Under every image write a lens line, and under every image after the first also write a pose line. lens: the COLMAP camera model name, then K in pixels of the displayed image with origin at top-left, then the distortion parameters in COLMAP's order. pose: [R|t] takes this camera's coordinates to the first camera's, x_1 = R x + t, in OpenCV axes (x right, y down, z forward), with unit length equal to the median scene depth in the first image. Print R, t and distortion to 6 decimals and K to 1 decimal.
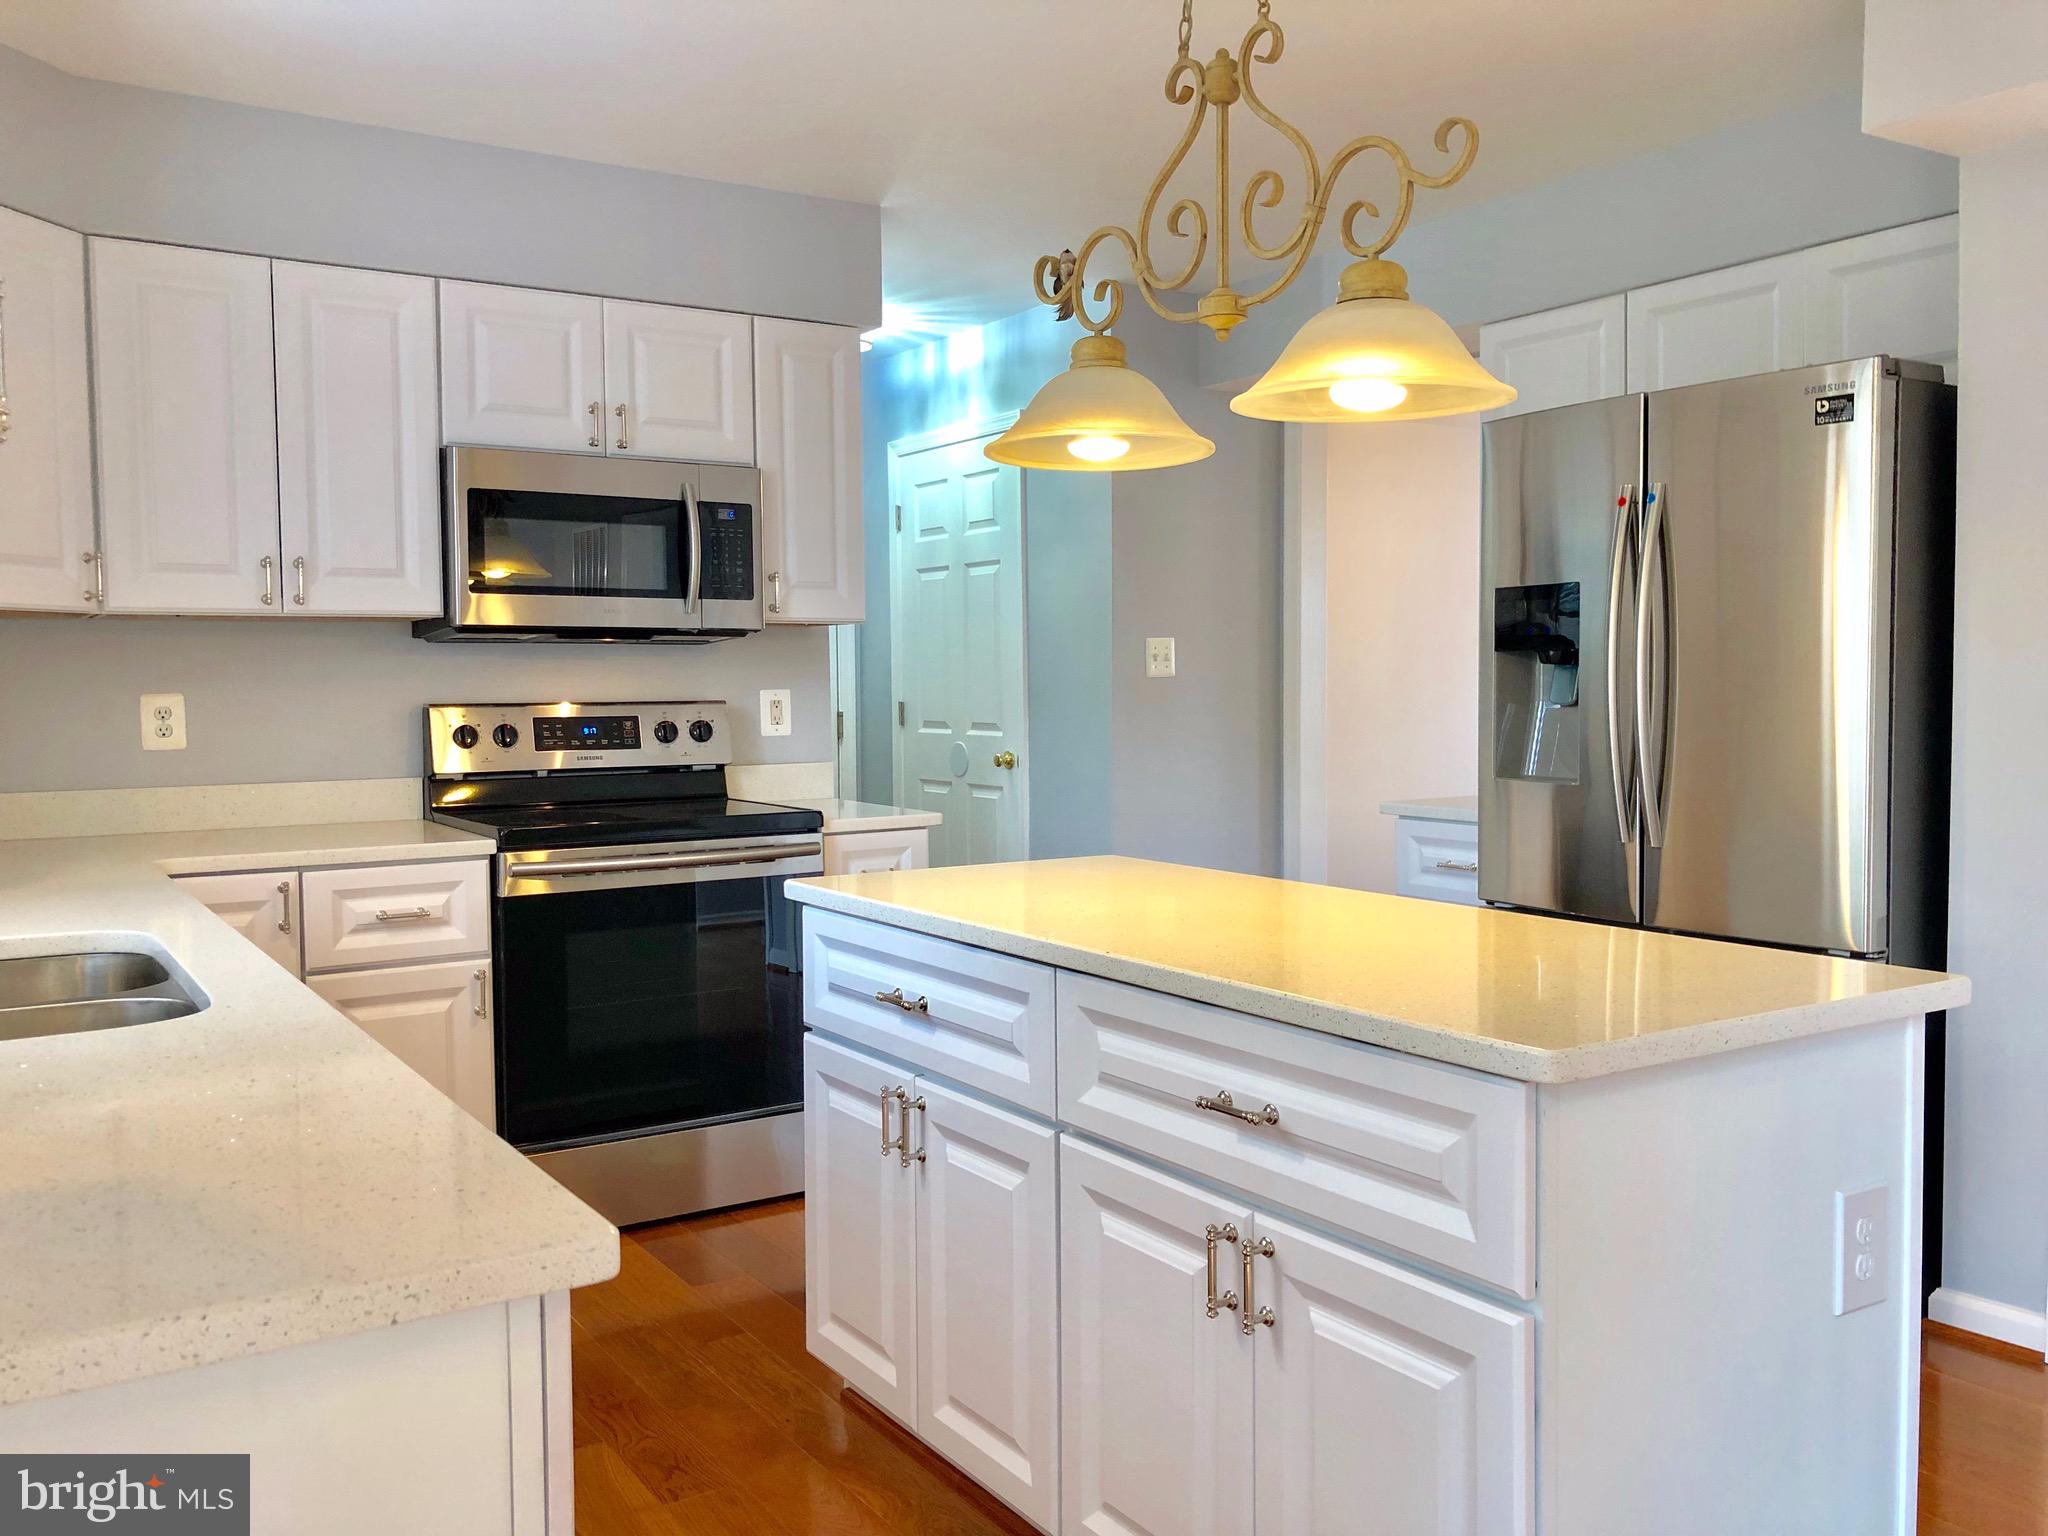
lens RADIAL K [[1658.0, 0, 1014.8], [0, 1658.0, 780.0], [0, 0, 1]] dist [0.048237, -0.097818]
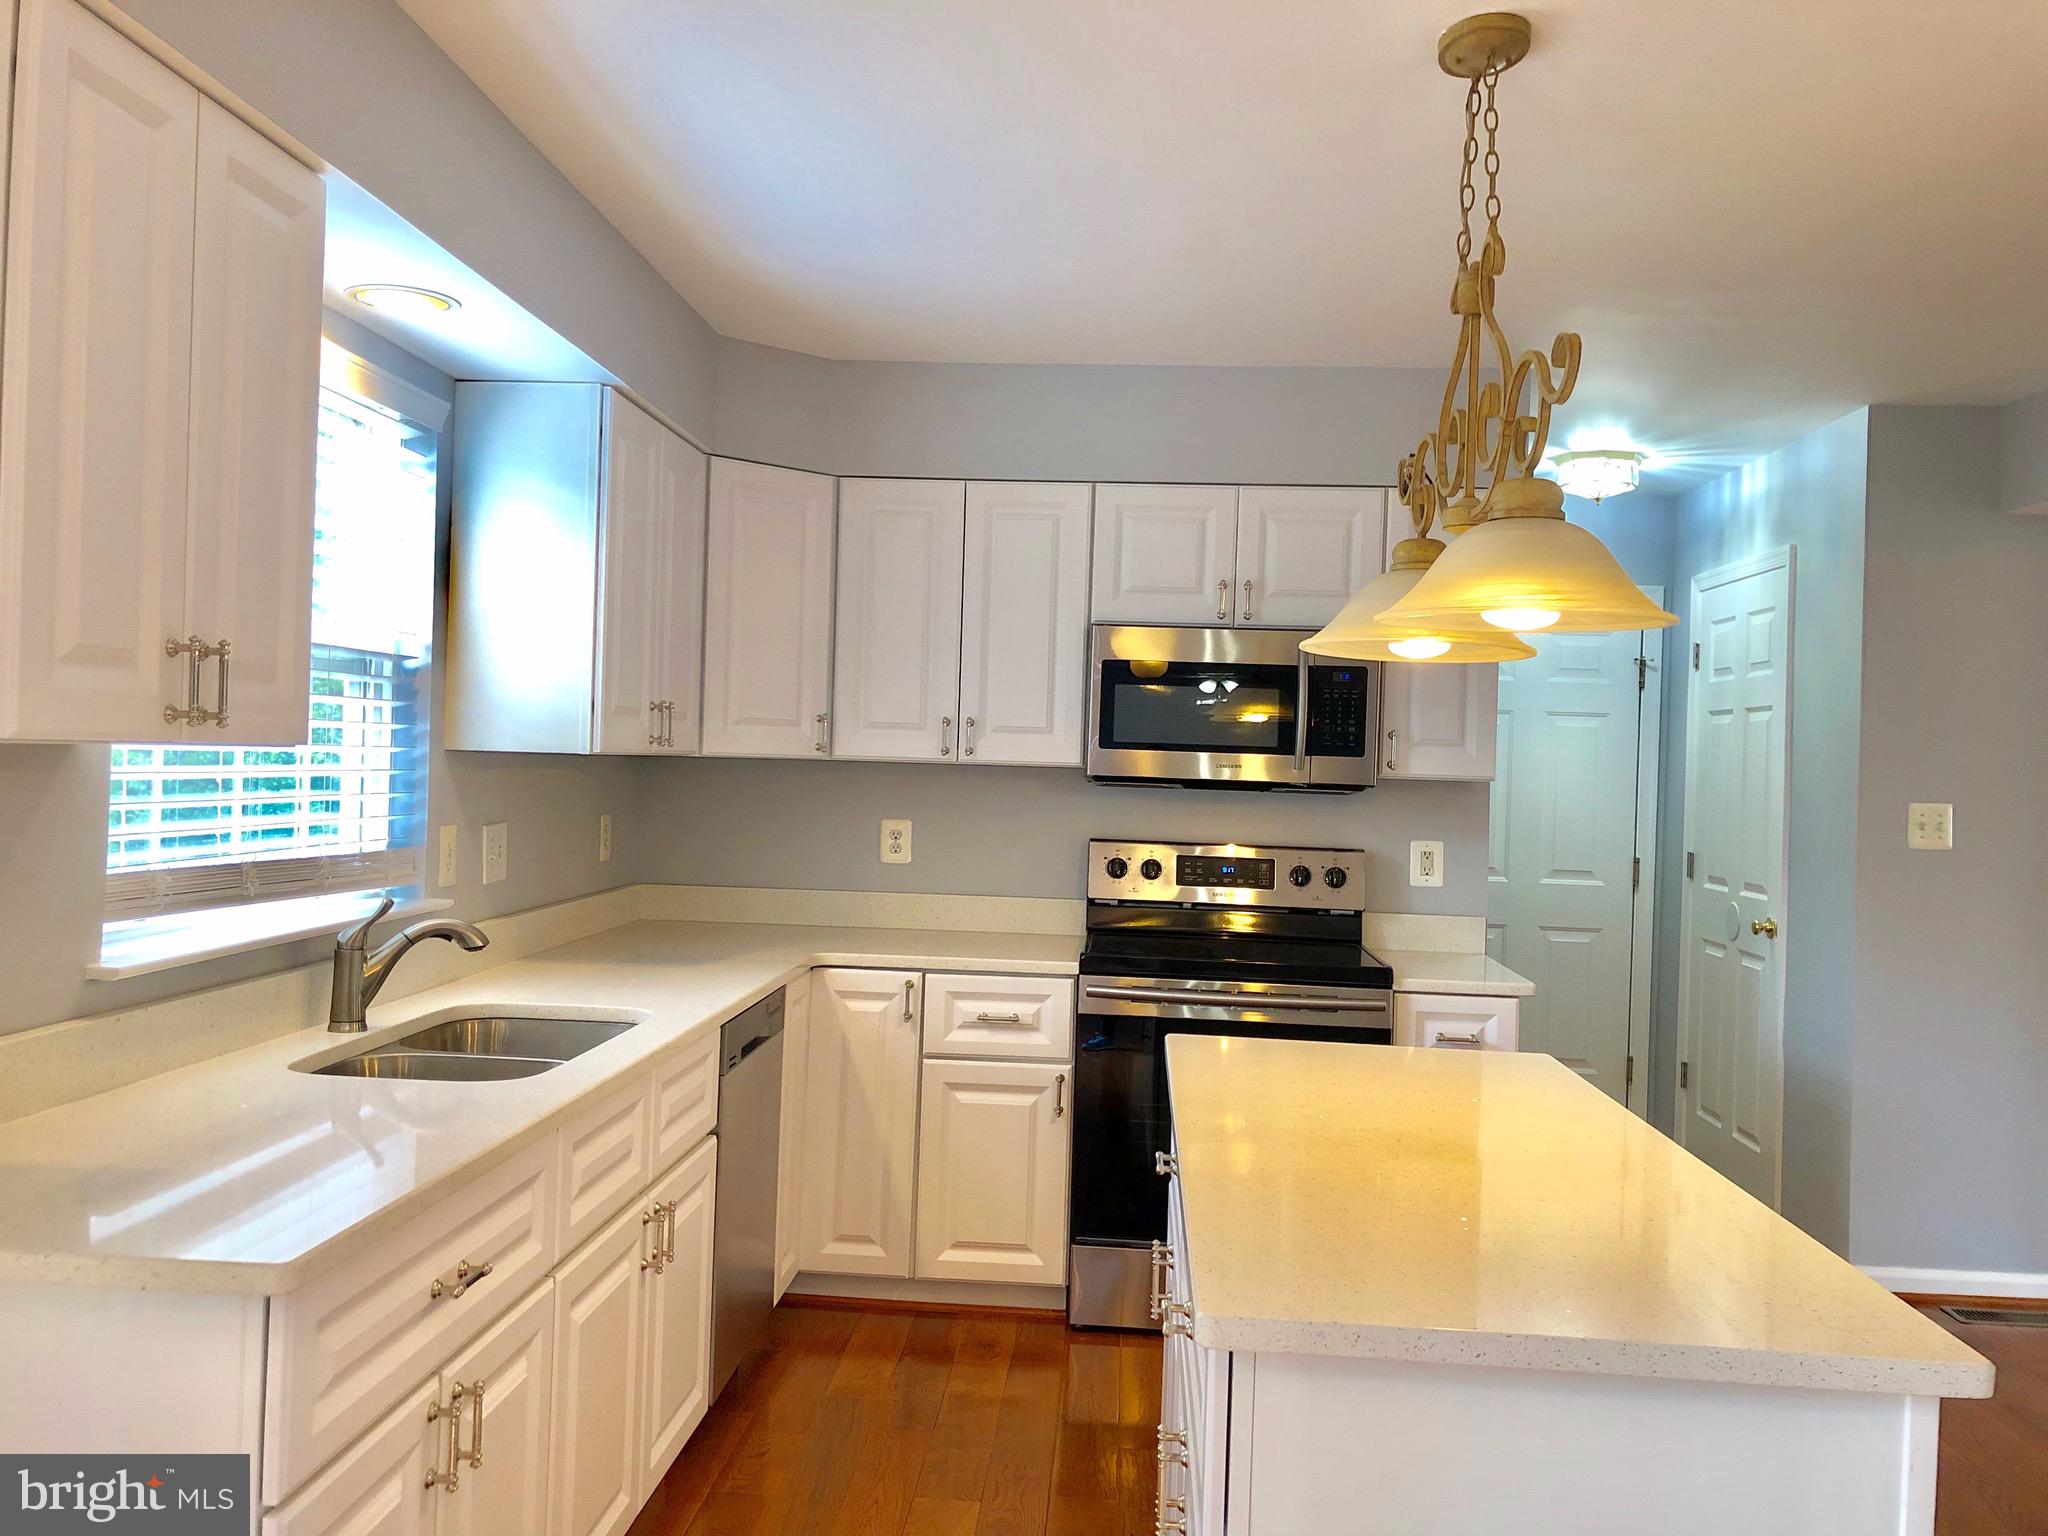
lens RADIAL K [[1665.2, 0, 985.5], [0, 1665.2, 732.4], [0, 0, 1]] dist [0.005128, -0.007805]
pose [[0.786281, 0.023889, -0.617407, 0.309934], [-0.077168, 0.995225, -0.059767, -0.044156], [0.613031, 0.094638, 0.784370, 0.031955]]
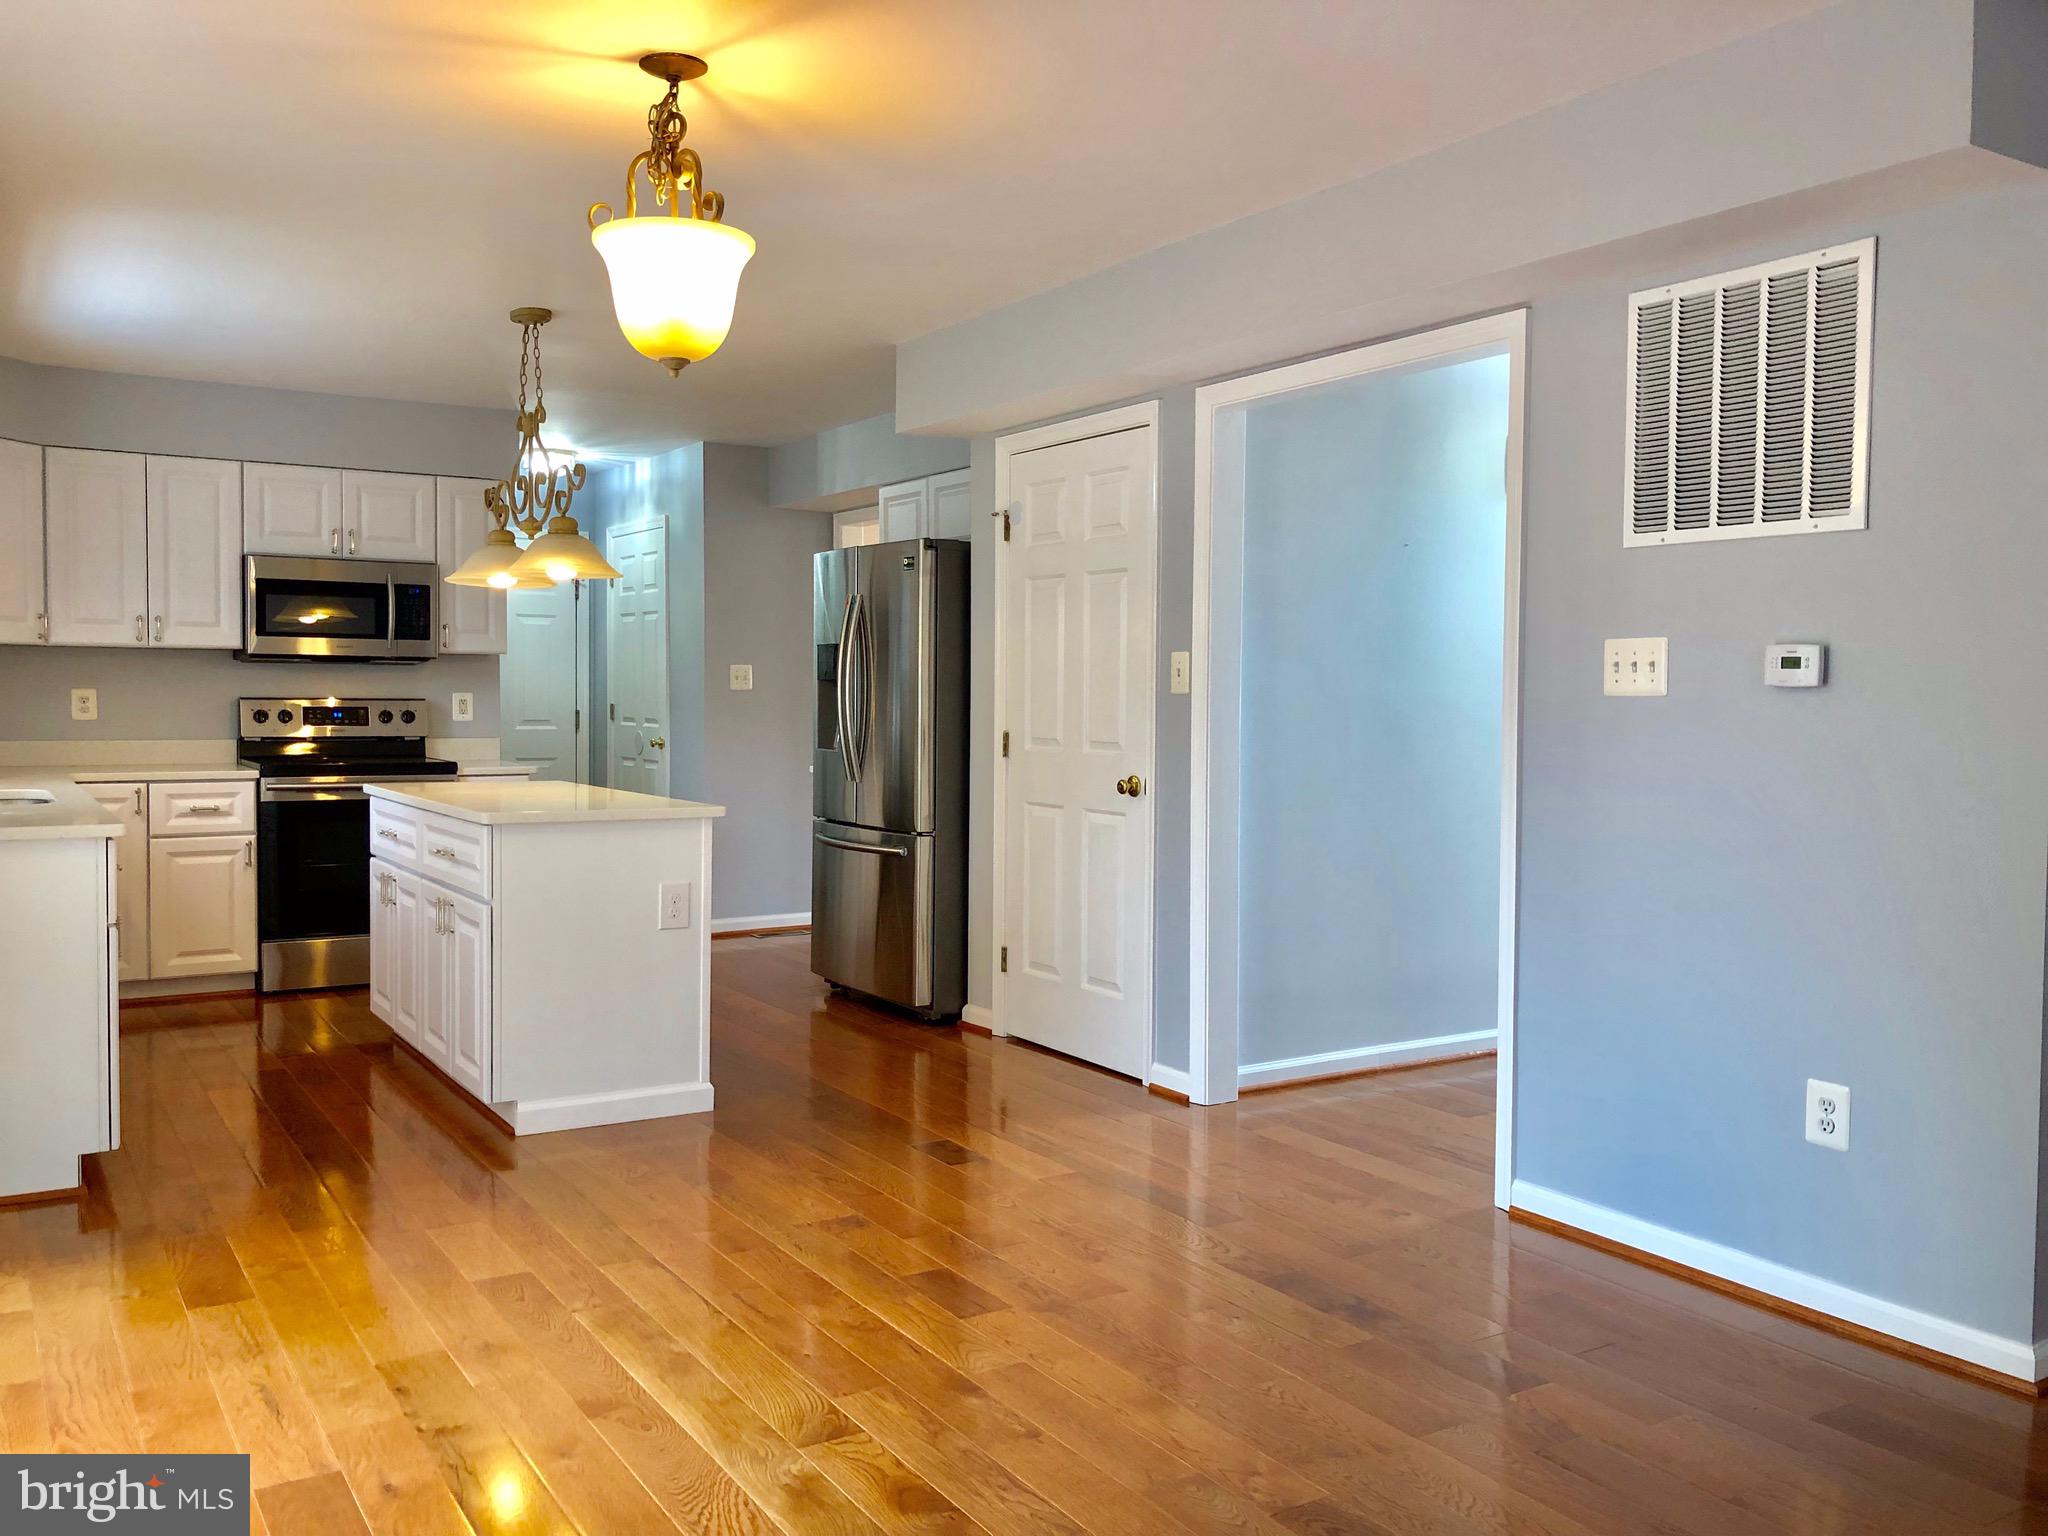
lens RADIAL K [[1669.4, 0, 1024.0], [0, 1669.4, 768.0], [0, 0, 1]] dist [0.007114, 0.004406]
pose [[0.999785, 0.020242, -0.004468, 0.485389], [-0.020301, 0.999700, -0.013686, 0.036469], [0.004190, 0.013774, 0.999896, -0.758449]]
